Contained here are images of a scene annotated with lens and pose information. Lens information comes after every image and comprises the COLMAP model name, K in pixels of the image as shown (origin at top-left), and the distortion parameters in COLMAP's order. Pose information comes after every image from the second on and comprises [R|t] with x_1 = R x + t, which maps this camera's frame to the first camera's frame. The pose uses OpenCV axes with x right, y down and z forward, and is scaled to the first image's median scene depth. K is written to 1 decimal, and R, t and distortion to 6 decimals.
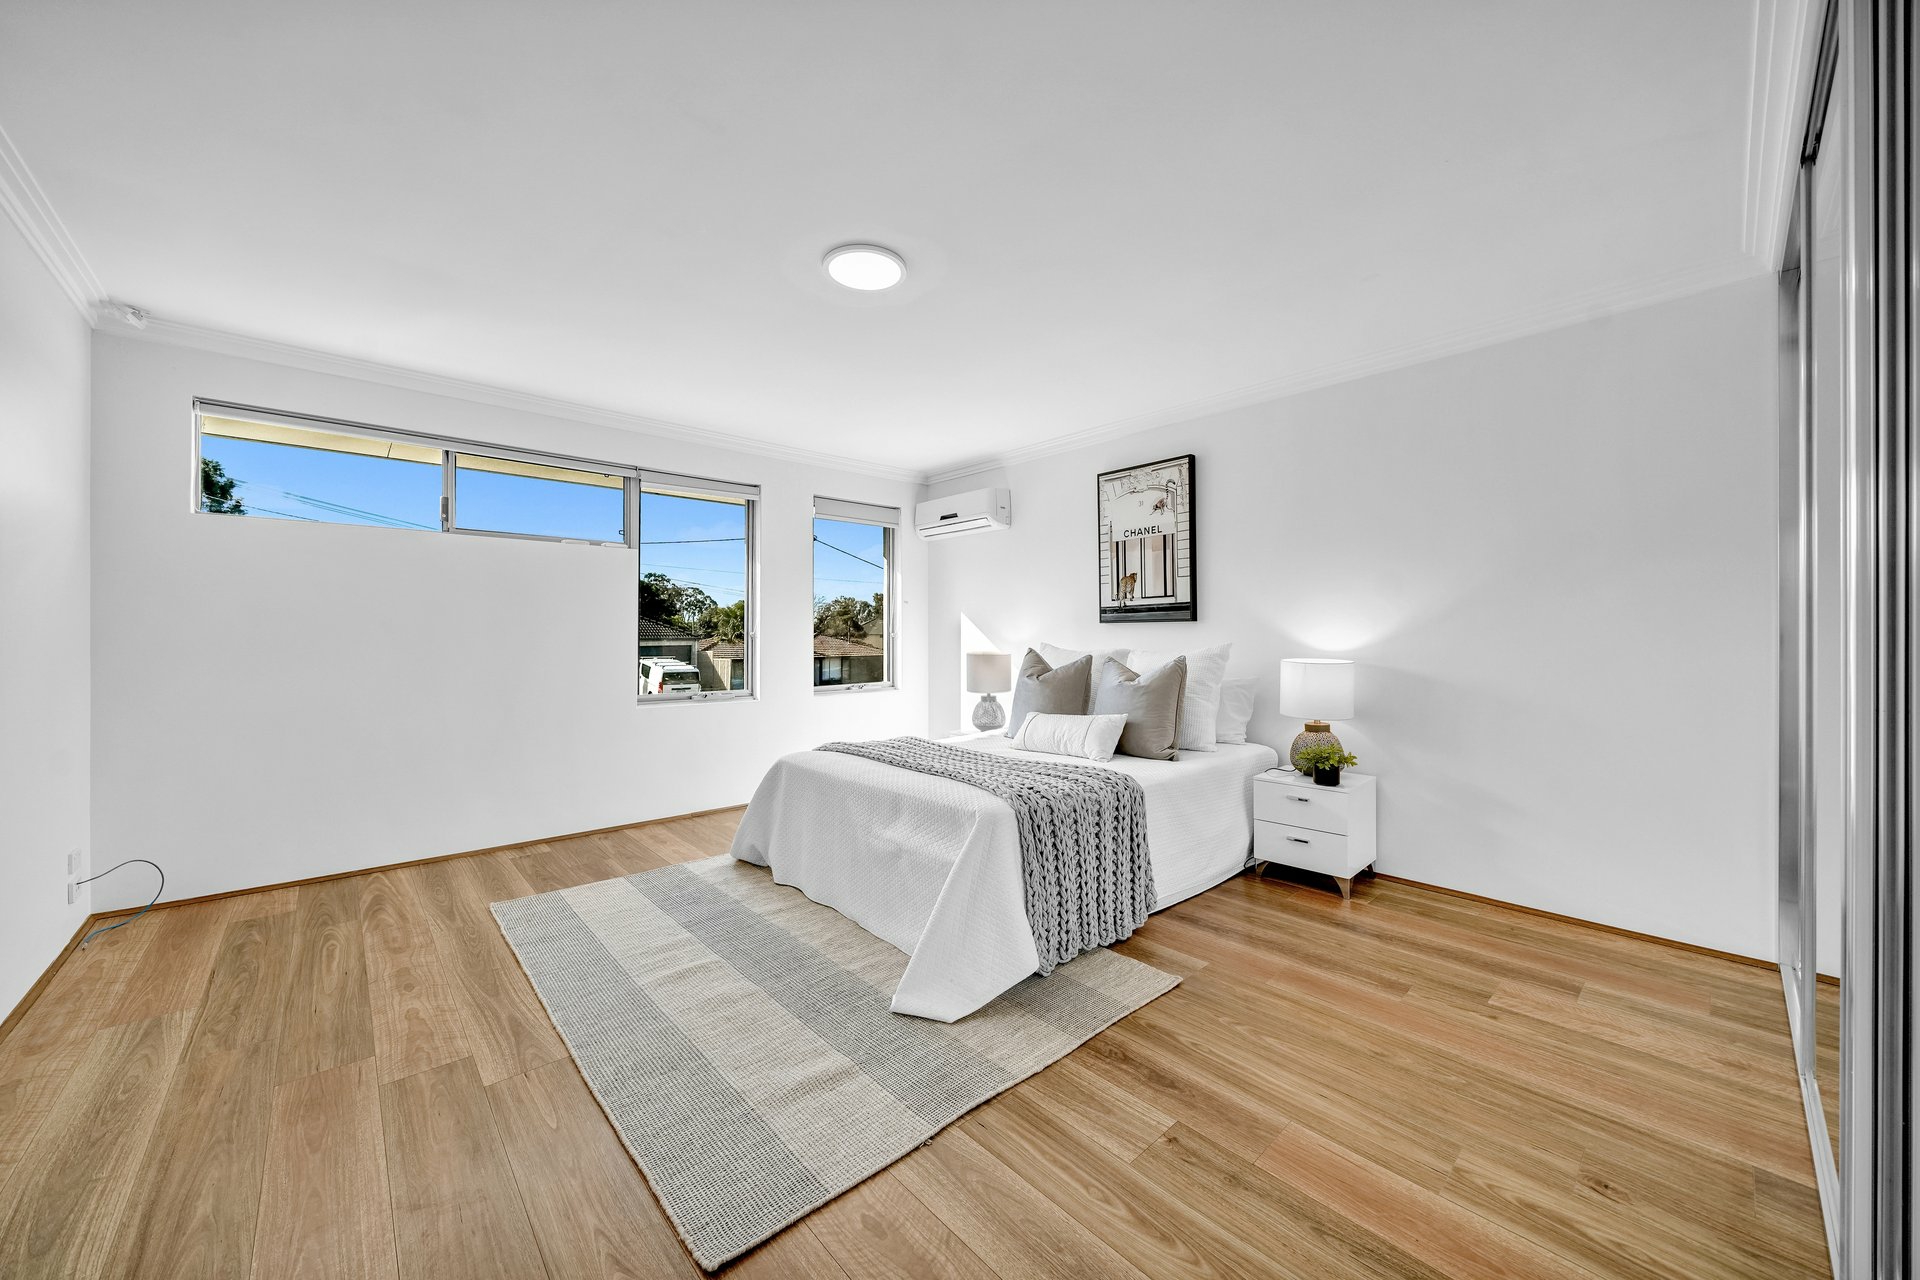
lens RADIAL K [[705.0, 0, 971.3], [0, 705.0, 637.3], [0, 0, 1]] dist [-0.009845, -0.000190]
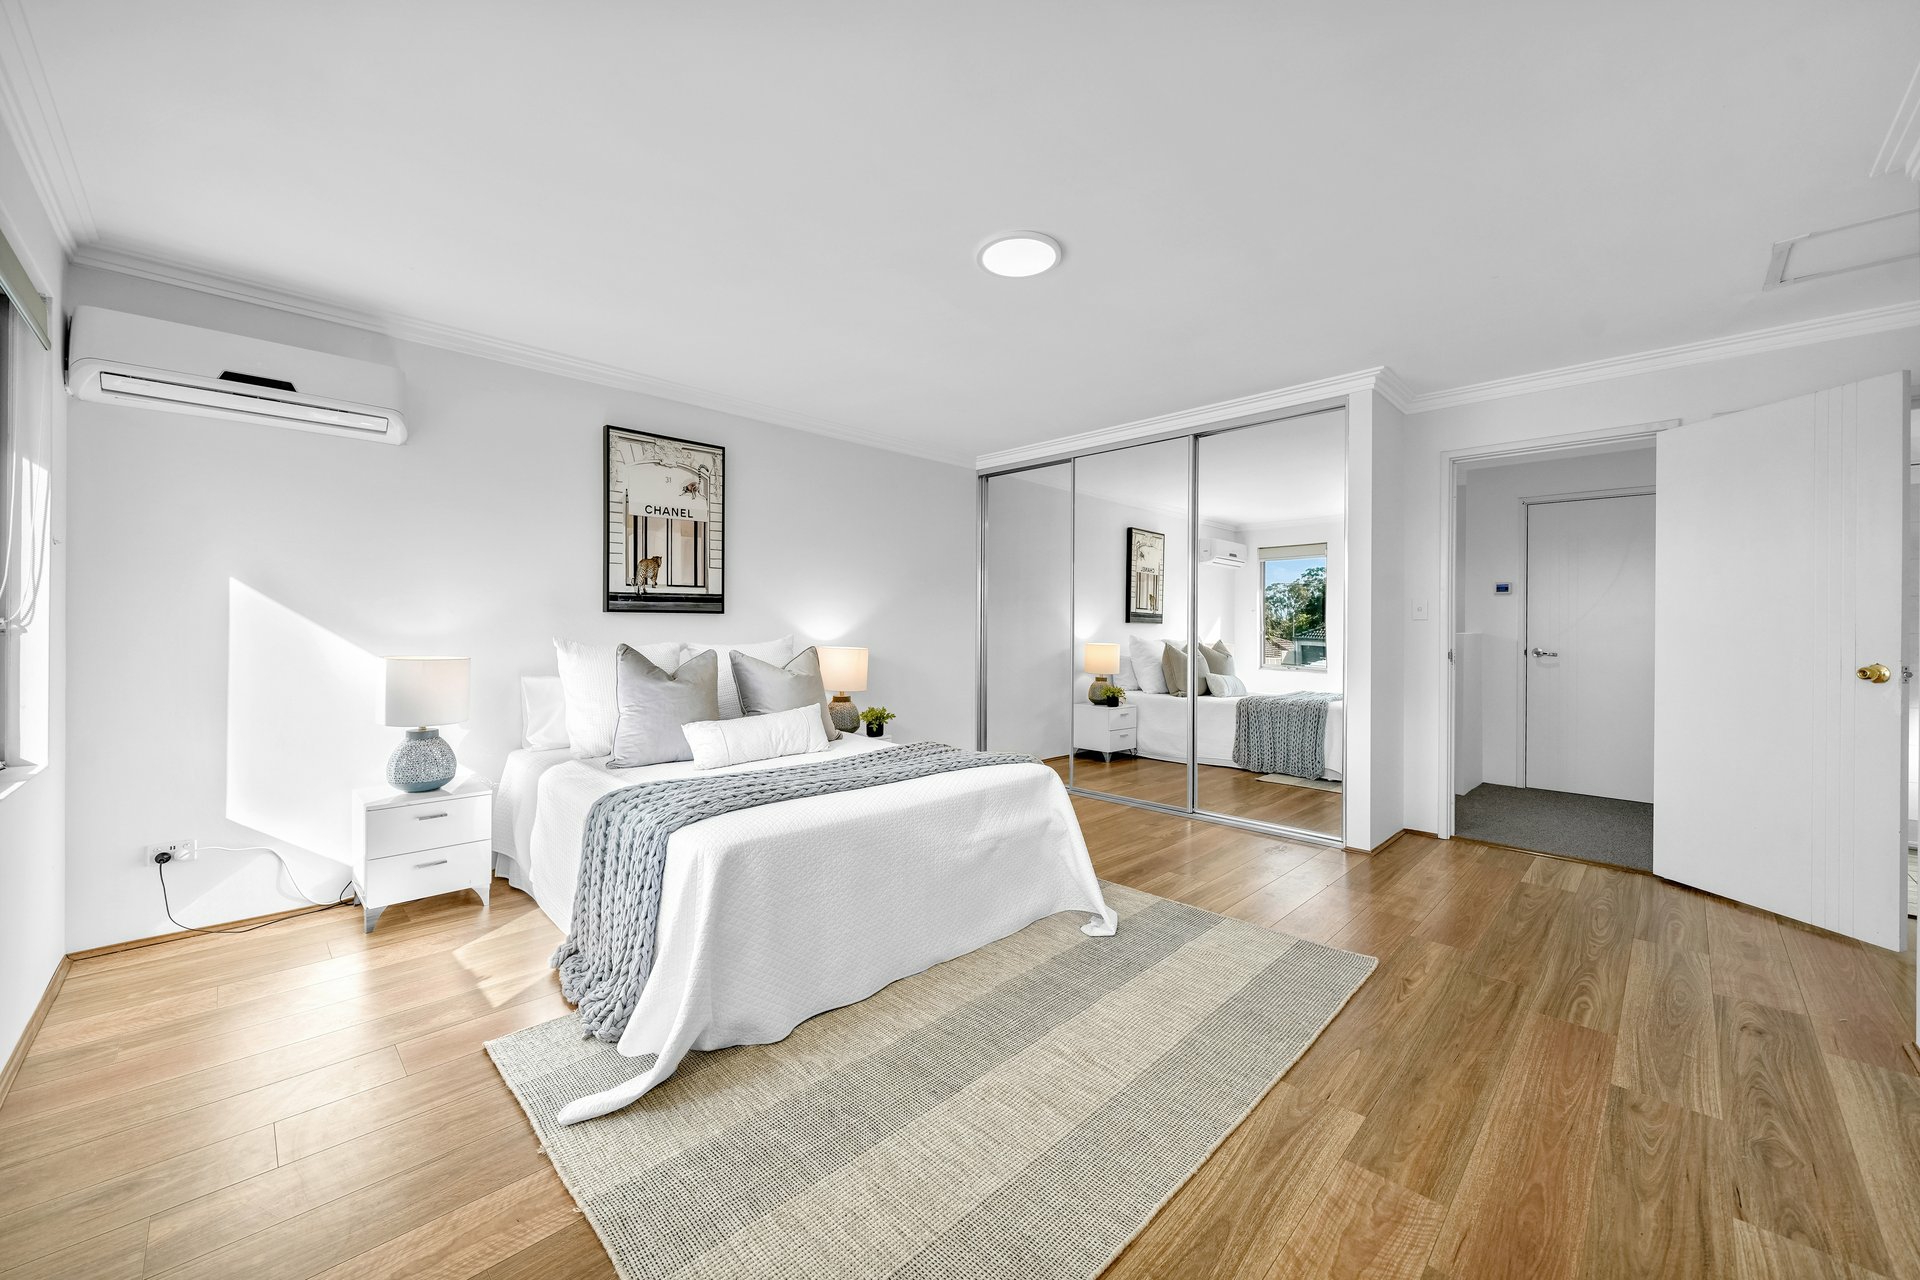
lens RADIAL K [[705.0, 0, 970.3], [0, 705.0, 636.7], [0, 0, 1]] dist [-0.009845, -0.000190]
pose [[-0.044009, -0.007346, 0.999004, -0.685540], [-0.005503, 0.999960, 0.007111, 0.000437], [-0.999016, -0.005185, -0.044048, 0.673395]]
